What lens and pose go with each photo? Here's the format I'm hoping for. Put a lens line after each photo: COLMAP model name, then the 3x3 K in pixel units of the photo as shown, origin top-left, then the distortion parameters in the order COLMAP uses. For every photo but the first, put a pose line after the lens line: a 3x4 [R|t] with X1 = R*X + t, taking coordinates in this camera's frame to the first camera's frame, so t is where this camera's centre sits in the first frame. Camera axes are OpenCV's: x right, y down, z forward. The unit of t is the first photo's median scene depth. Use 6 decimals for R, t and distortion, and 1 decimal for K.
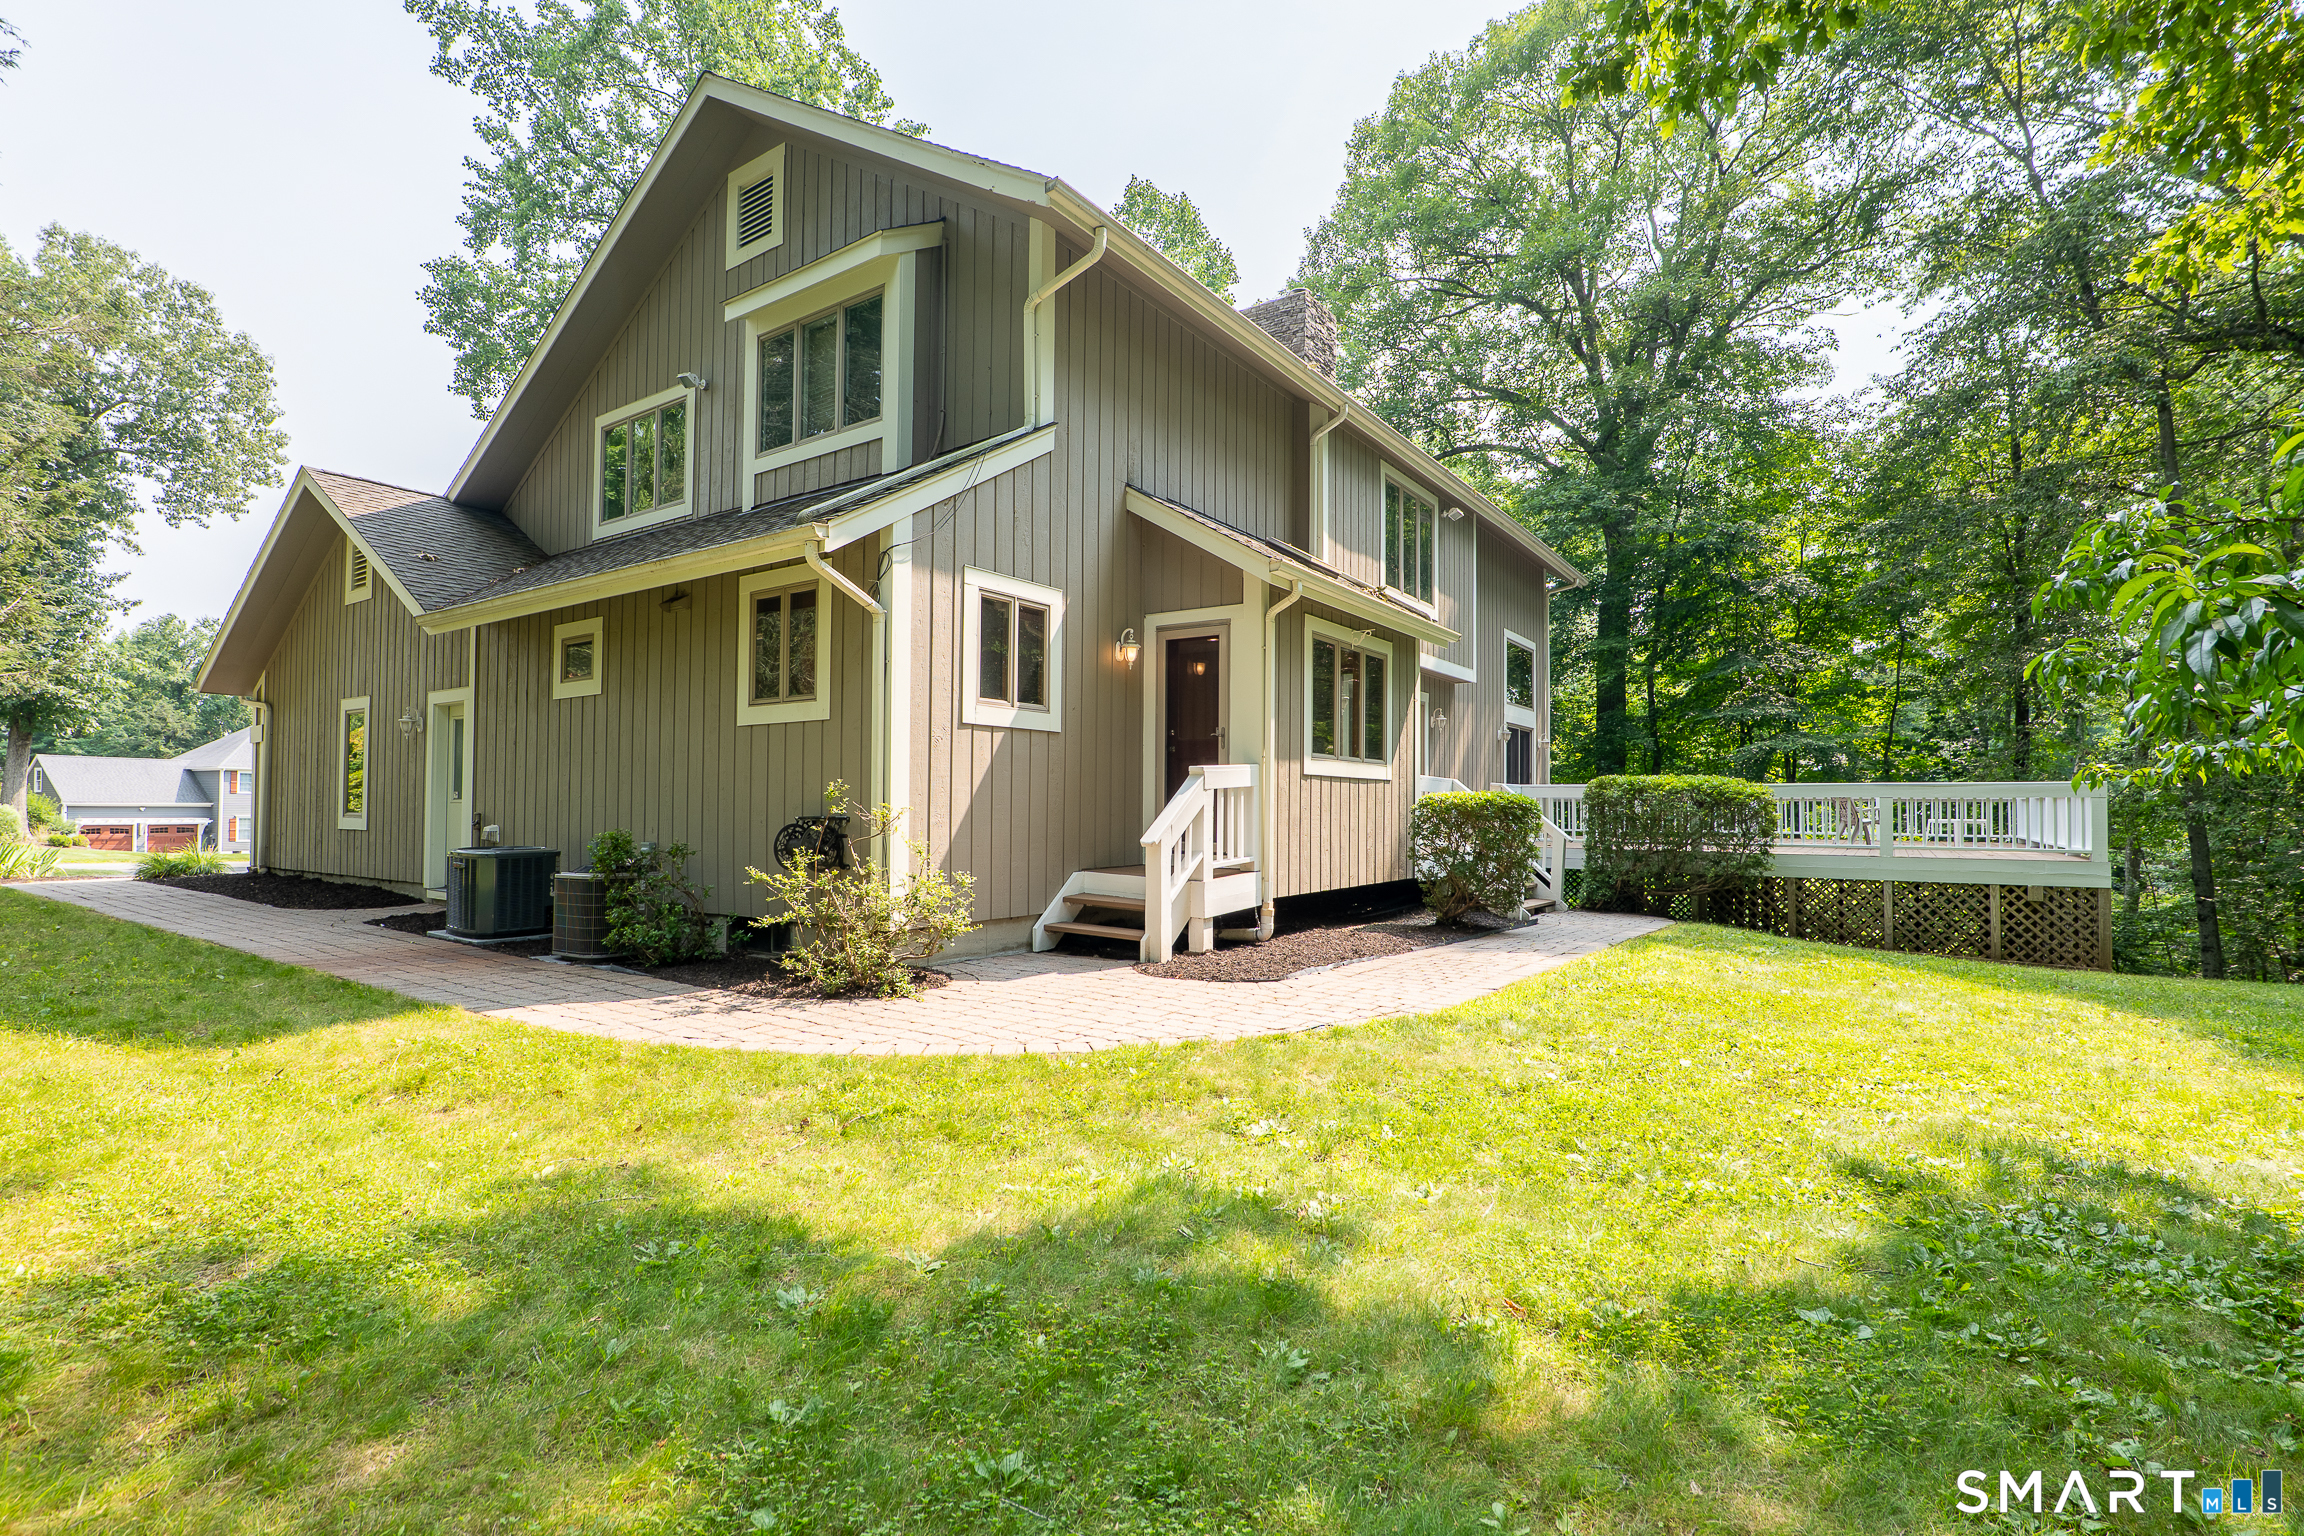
lens RADIAL K [[1074.9, 0, 1159.6], [0, 1074.9, 777.1], [0, 0, 1]] dist [-0.023364, 0.007776]
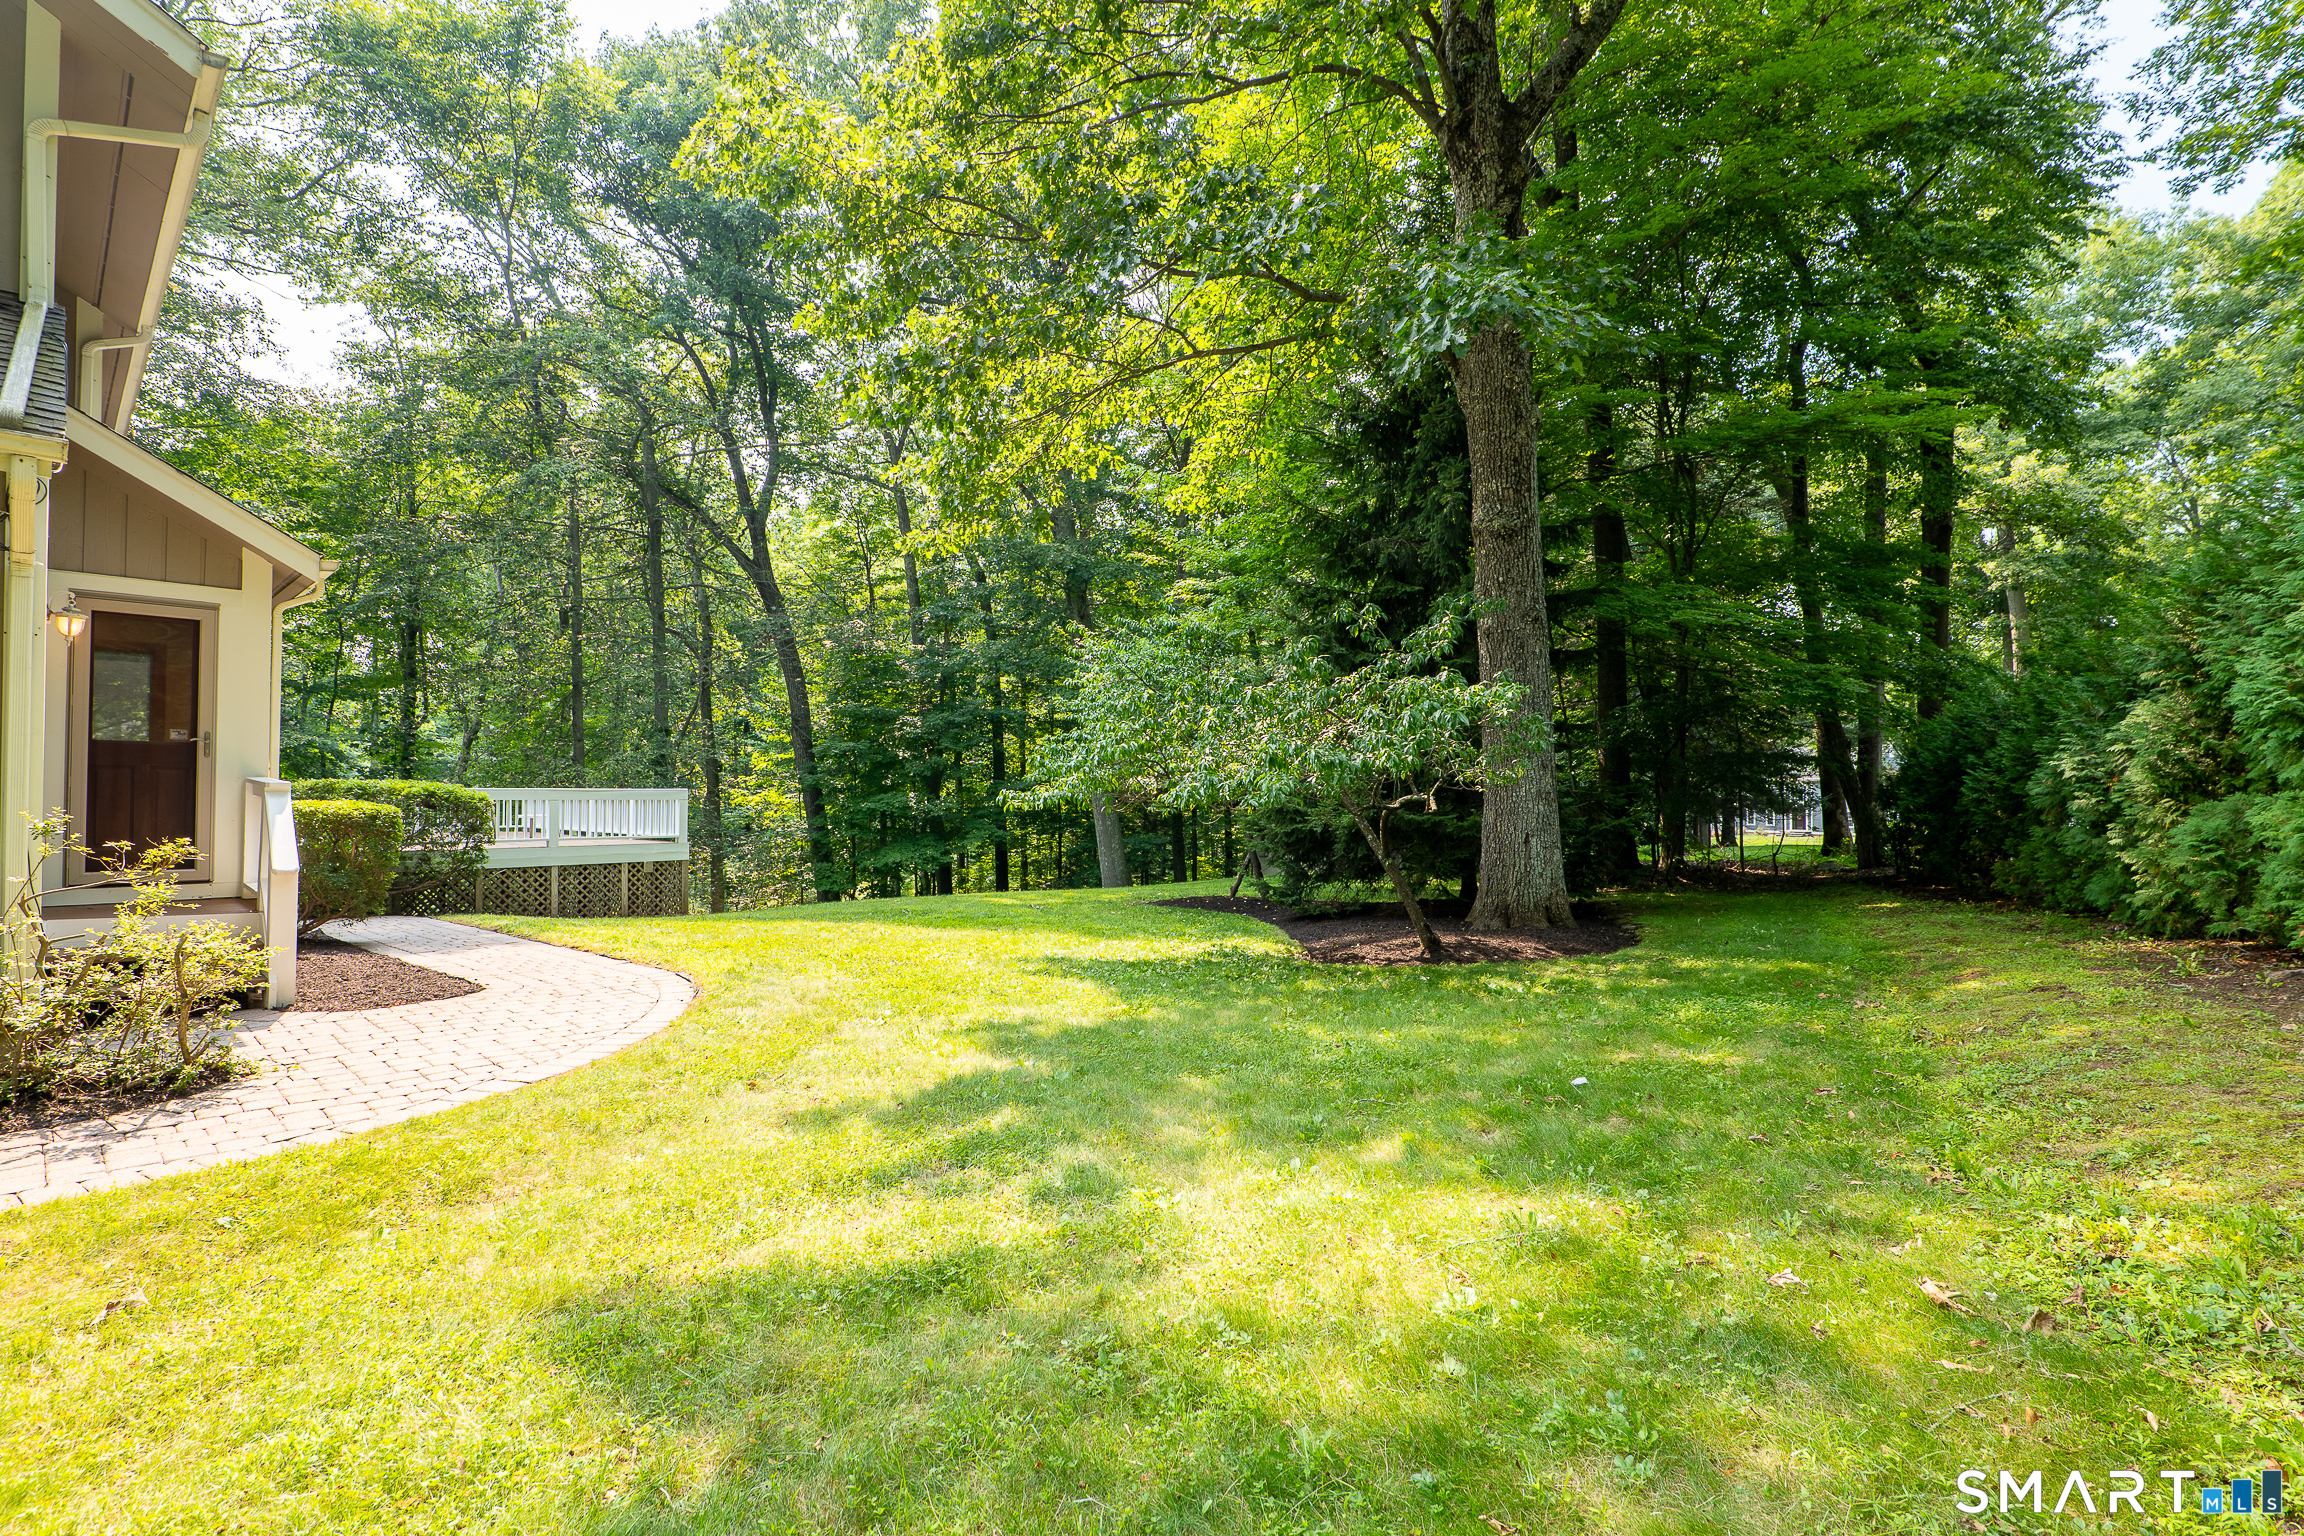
lens RADIAL K [[1074.9, 0, 1159.6], [0, 1074.9, 777.1], [0, 0, 1]] dist [-0.023364, 0.007776]
pose [[0.158057, 0.013048, 0.987344, -0.644728], [-0.024383, 0.999659, -0.009307, -0.017509], [-0.987129, -0.022604, 0.158321, 0.137011]]
